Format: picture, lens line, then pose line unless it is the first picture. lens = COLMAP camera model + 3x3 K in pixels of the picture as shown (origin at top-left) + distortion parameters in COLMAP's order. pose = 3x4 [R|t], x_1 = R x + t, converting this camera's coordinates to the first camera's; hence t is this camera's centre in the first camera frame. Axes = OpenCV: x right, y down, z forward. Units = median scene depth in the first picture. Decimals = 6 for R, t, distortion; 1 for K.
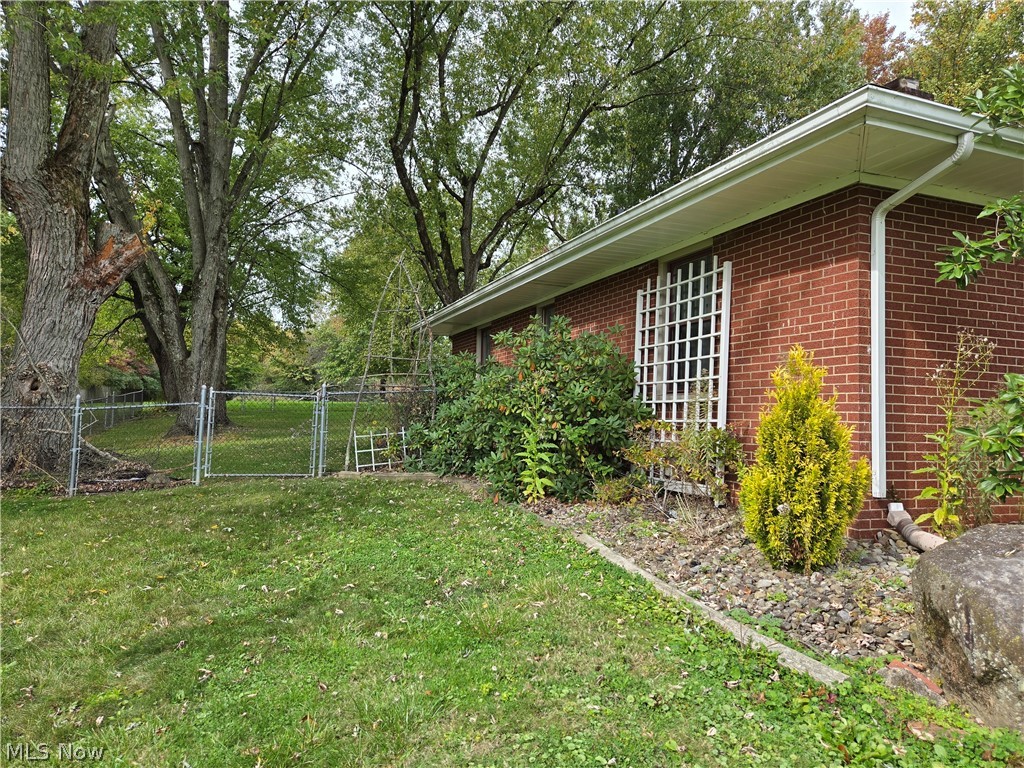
lens RADIAL K [[693.5, 0, 513.7], [0, 693.5, 386.1], [0, 0, 1]] dist [0.037350, -0.022910]
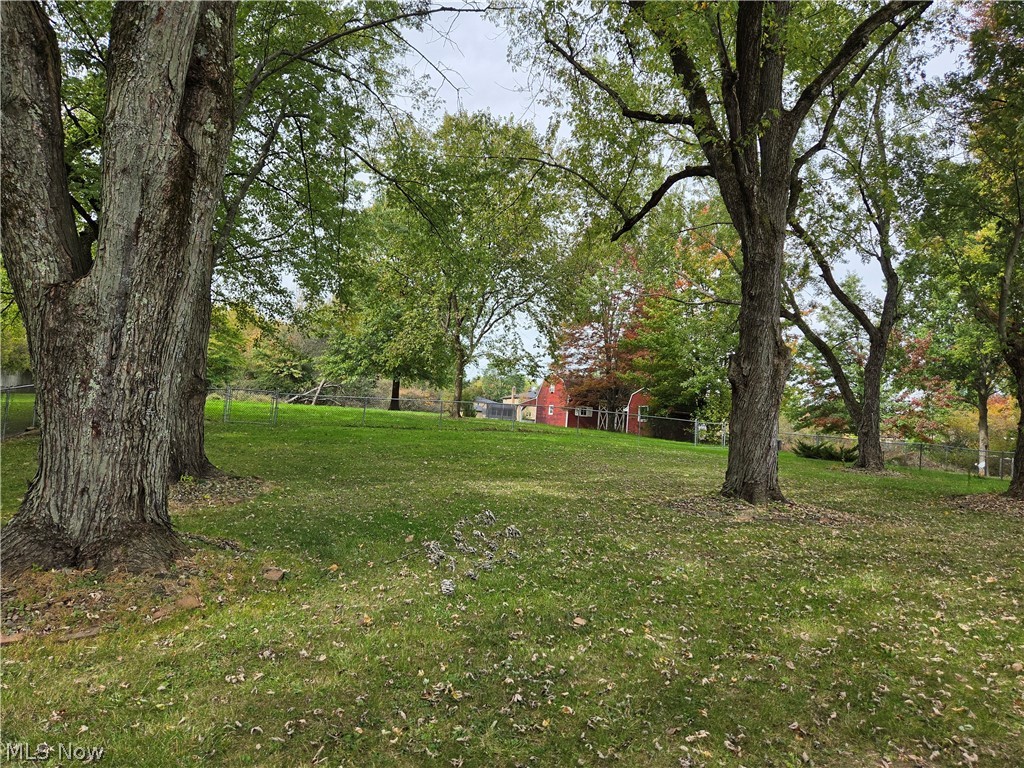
lens RADIAL K [[693.5, 0, 510.9], [0, 693.5, 381.5], [0, 0, 1]] dist [0.037350, -0.022910]
pose [[0.998496, 0.044405, 0.032150, -0.298052], [-0.043863, 0.998886, -0.017402, -0.002262], [-0.032887, 0.015965, 0.999332, 0.704877]]
